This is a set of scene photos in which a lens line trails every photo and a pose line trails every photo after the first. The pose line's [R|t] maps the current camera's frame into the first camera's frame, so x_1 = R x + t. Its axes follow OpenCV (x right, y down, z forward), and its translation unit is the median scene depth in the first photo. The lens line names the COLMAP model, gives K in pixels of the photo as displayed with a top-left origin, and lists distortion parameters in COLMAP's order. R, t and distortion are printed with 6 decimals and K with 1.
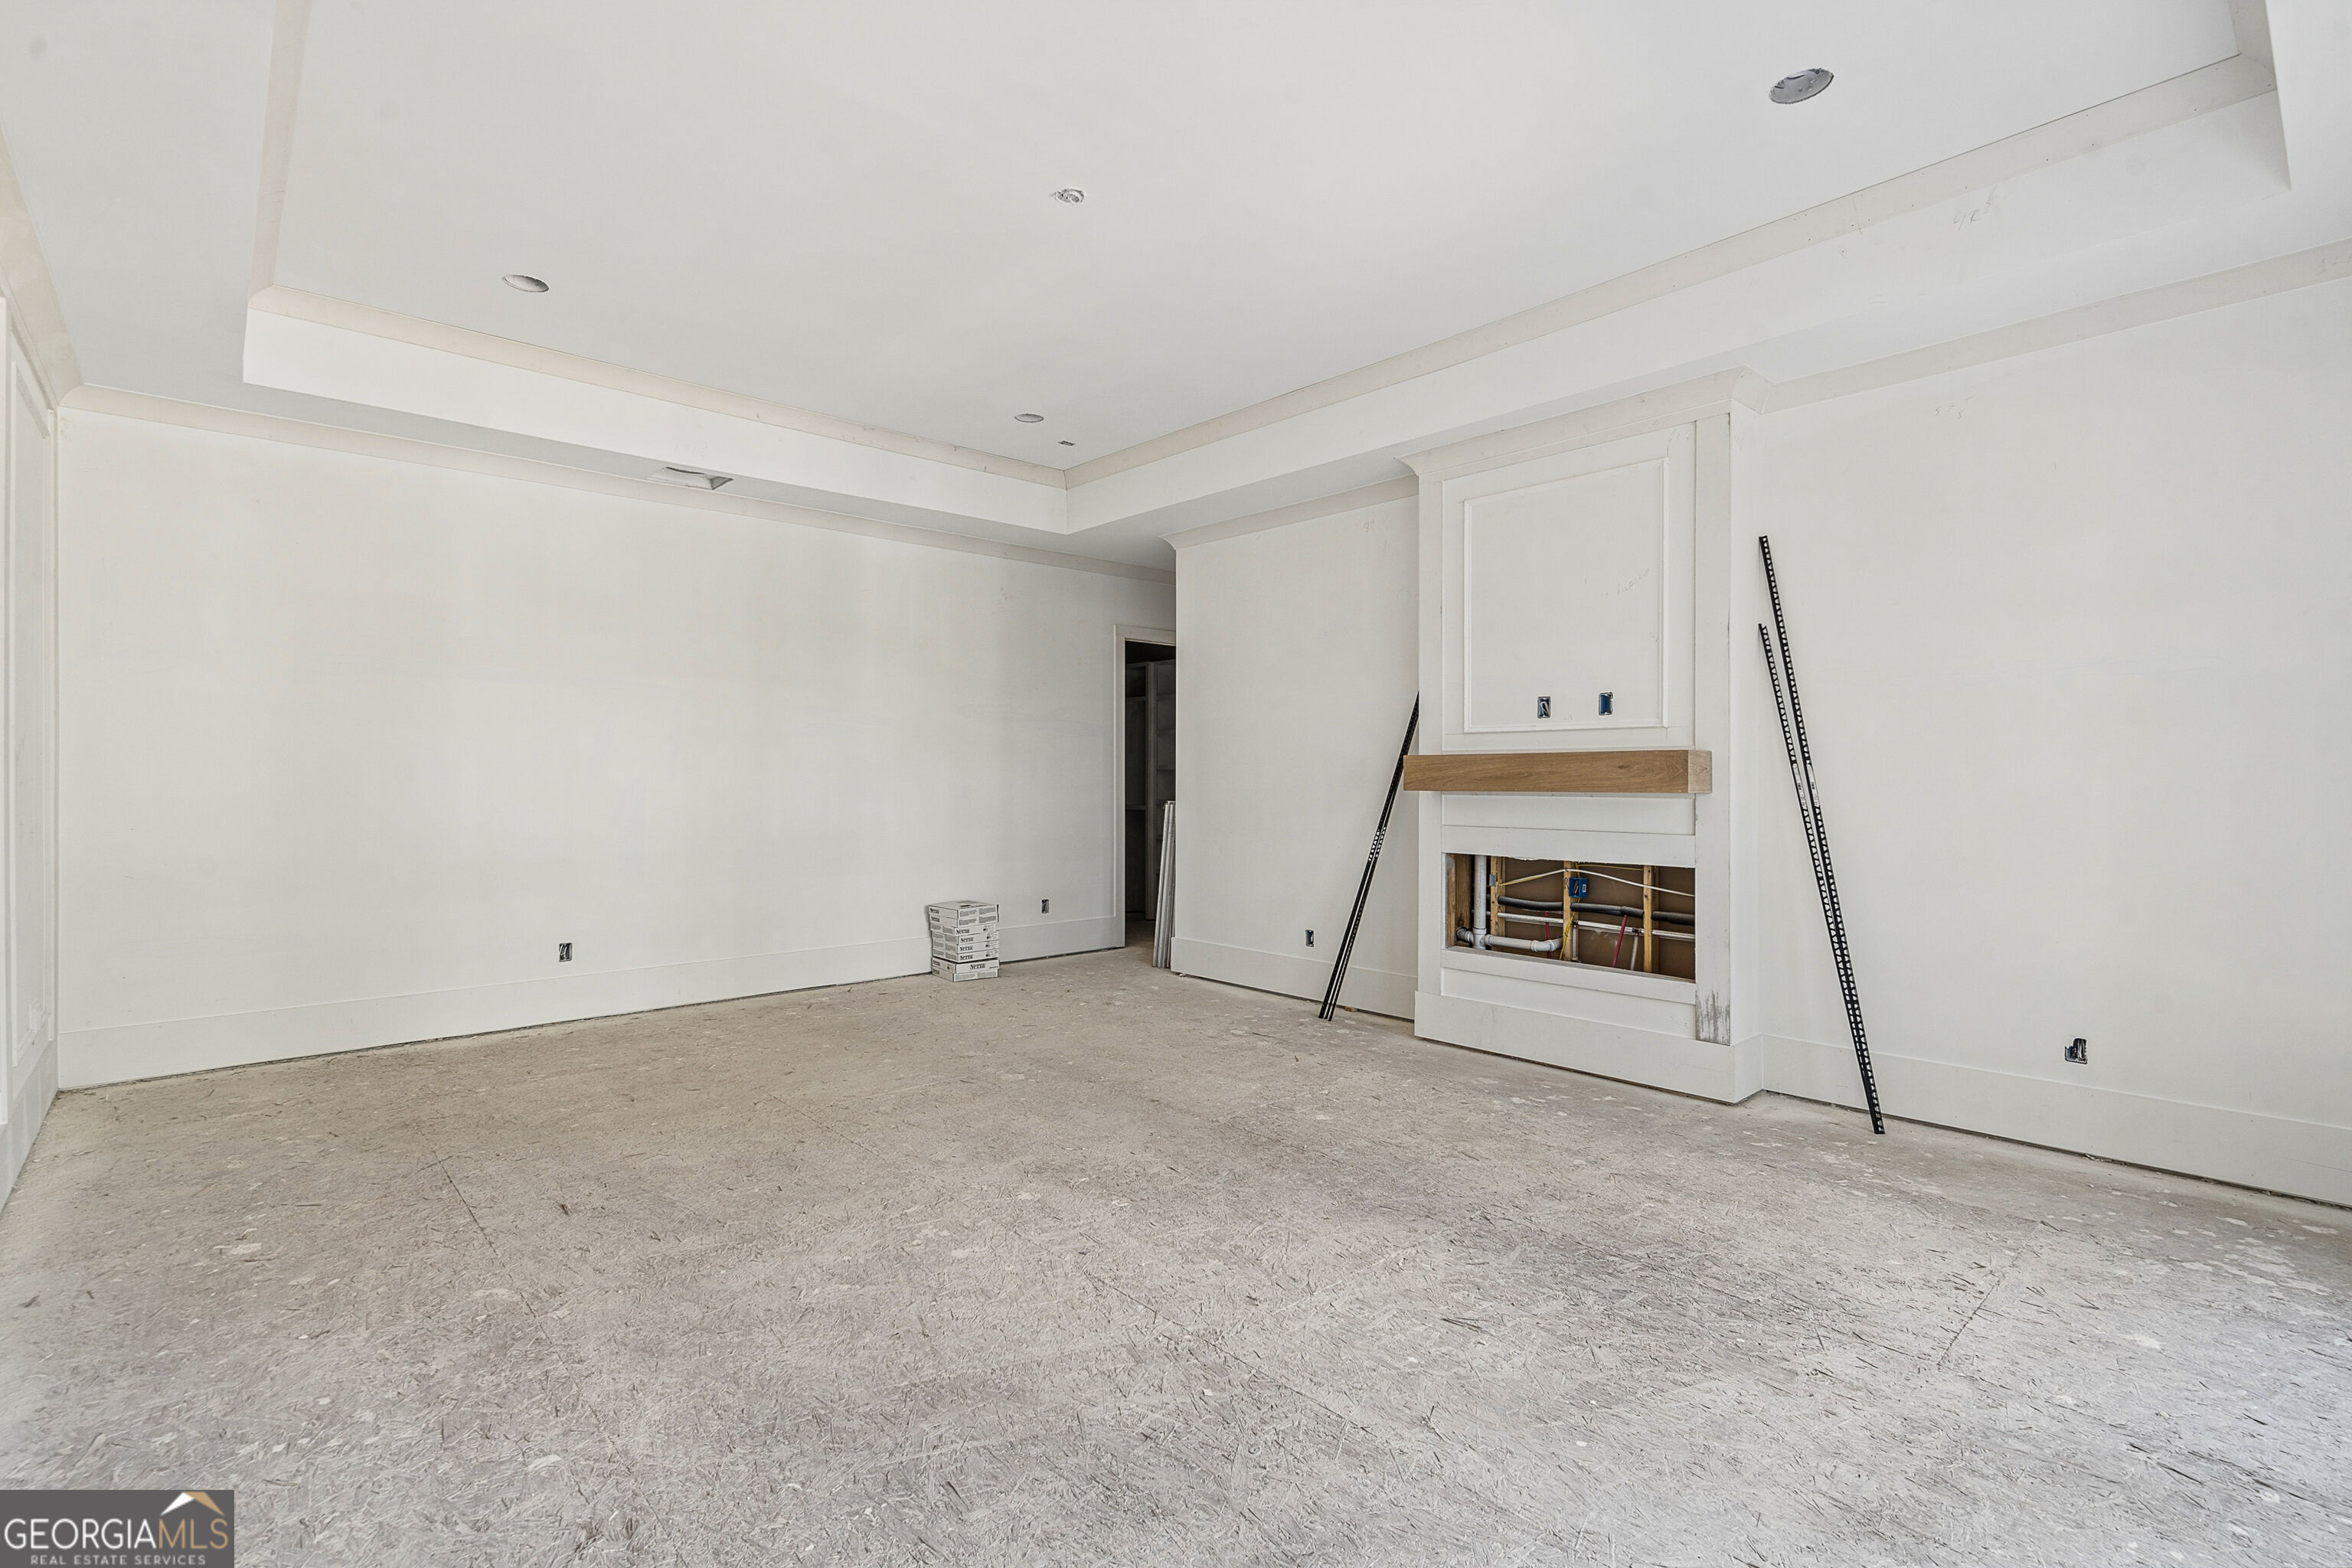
lens RADIAL K [[1084.5, 0, 1168.0], [0, 1084.5, 785.2], [0, 0, 1]] dist [-0.000366, -0.000101]
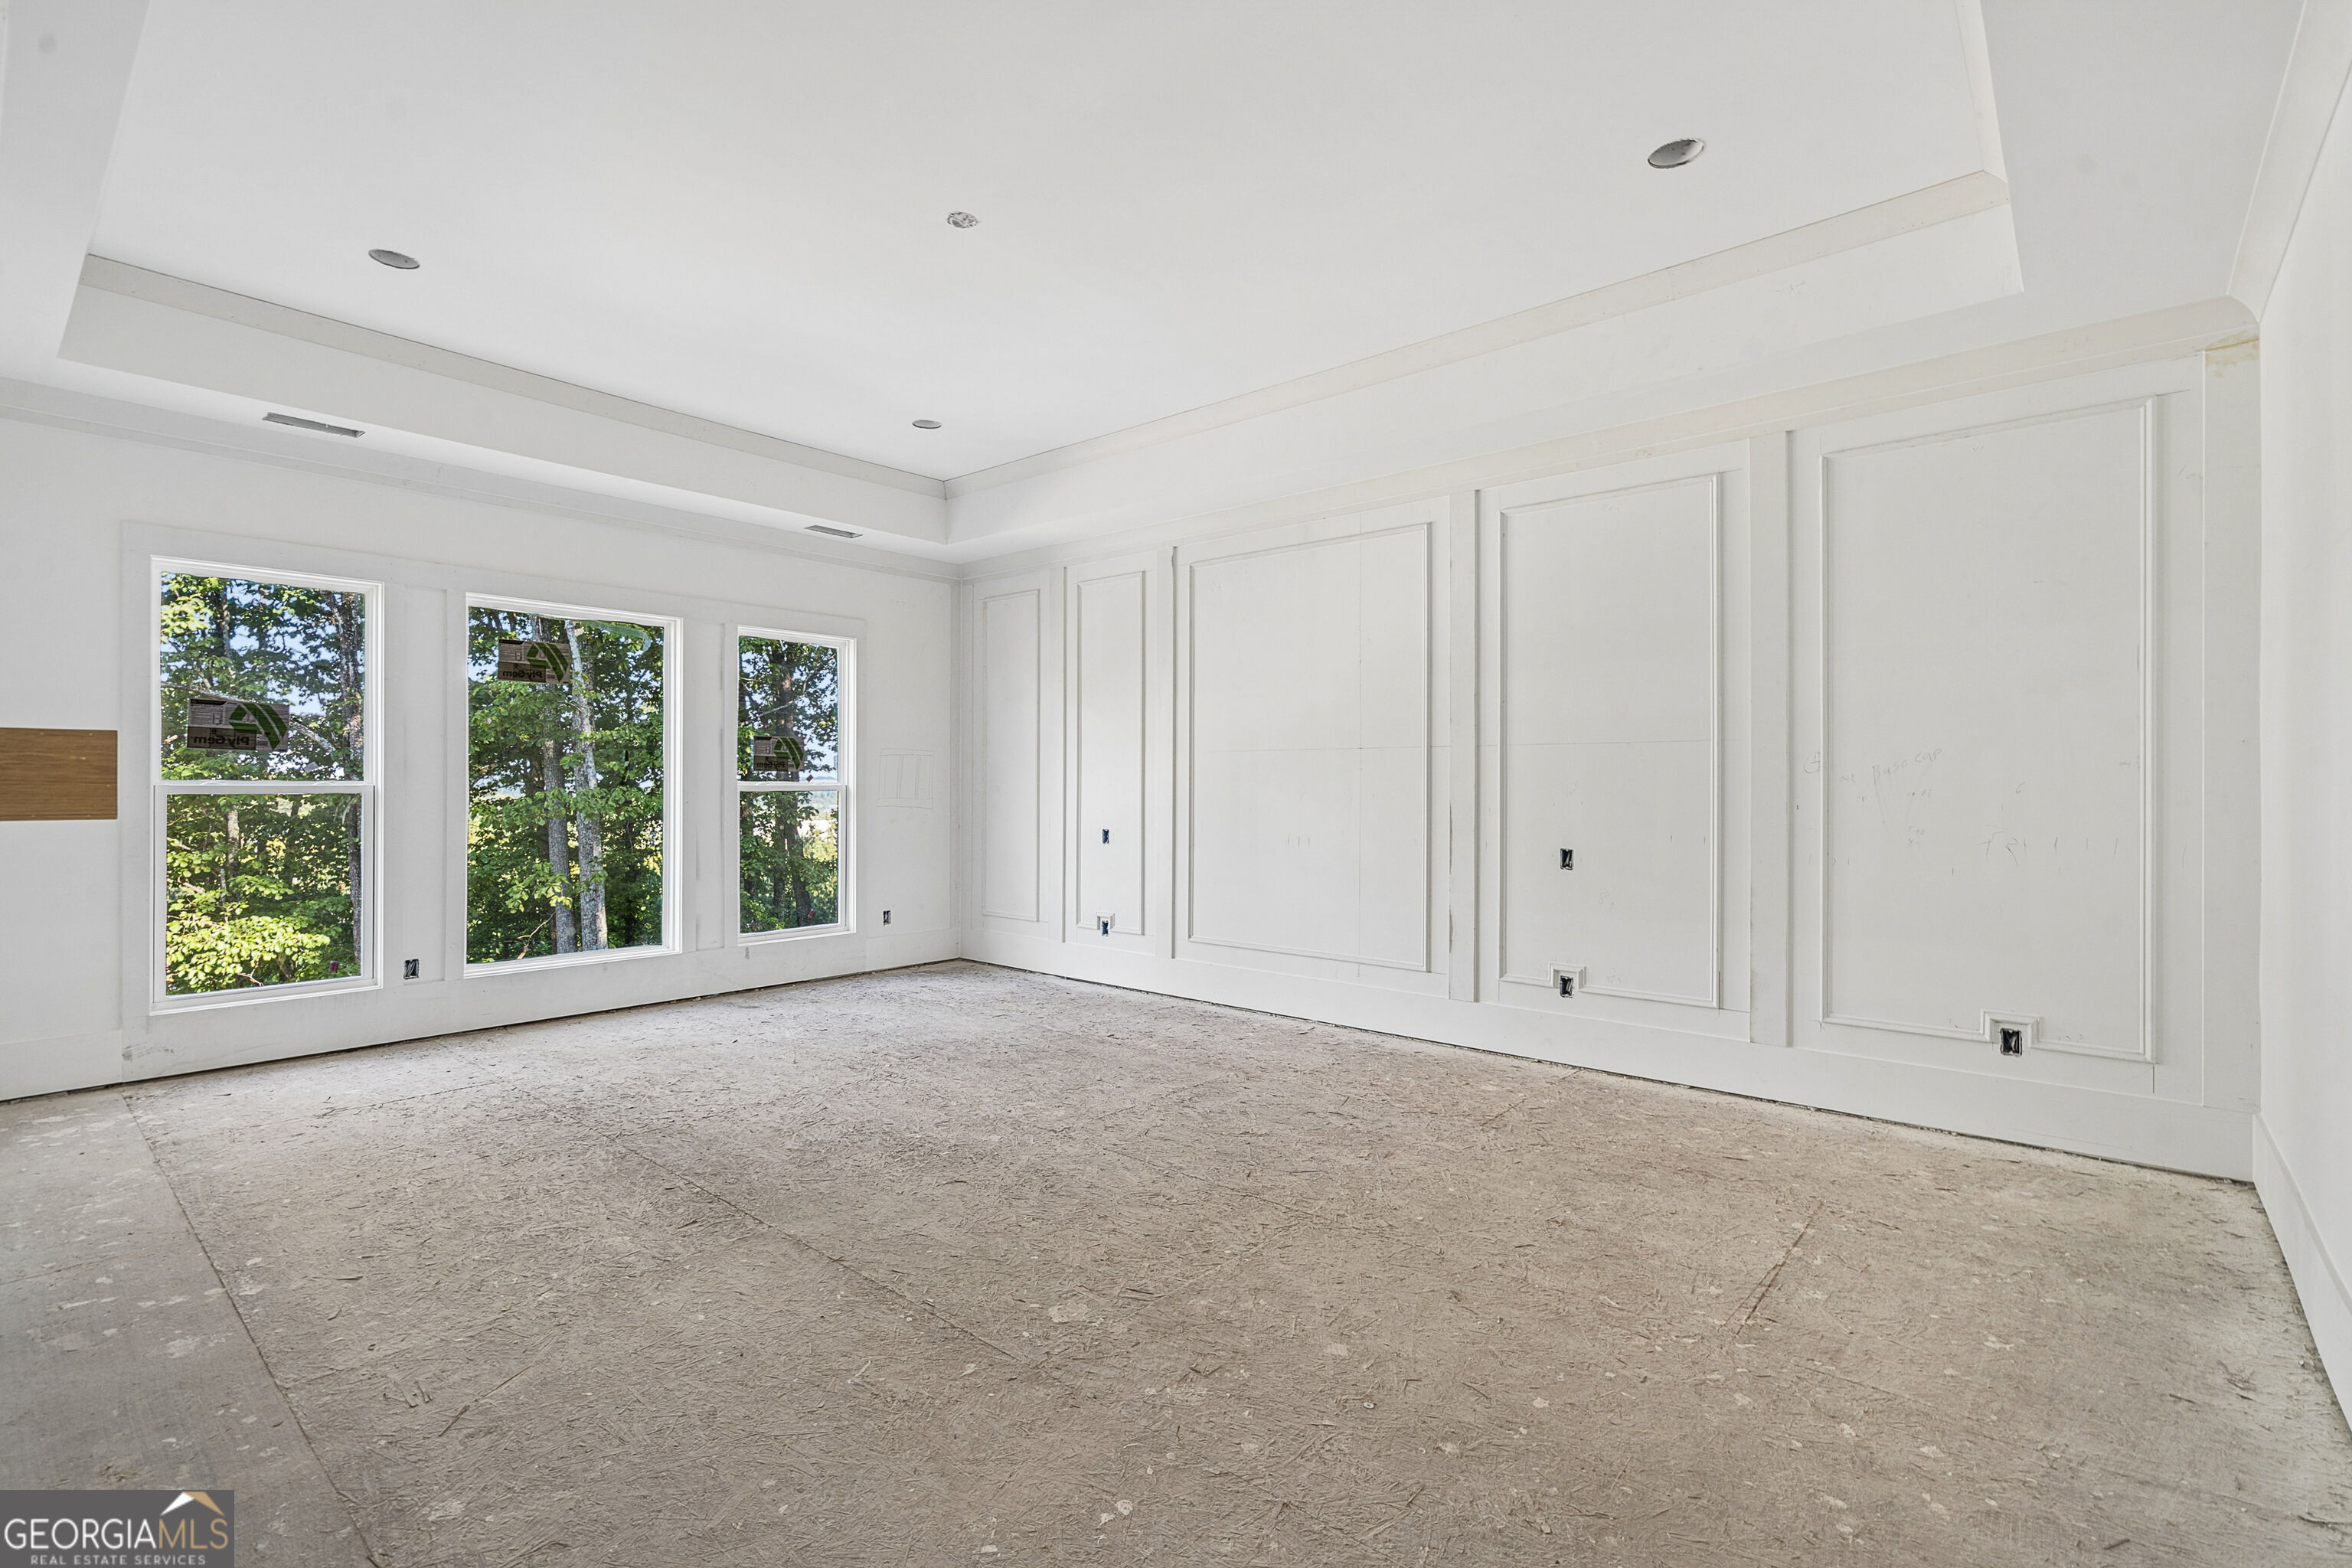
lens RADIAL K [[1084.5, 0, 1168.0], [0, 1084.5, 785.2], [0, 0, 1]] dist [-0.000366, -0.000101]
pose [[-0.992754, -0.004282, -0.120091, -0.148093], [-0.005229, 0.999958, 0.007567, -0.015434], [0.120053, 0.008140, -0.992734, 1.861873]]
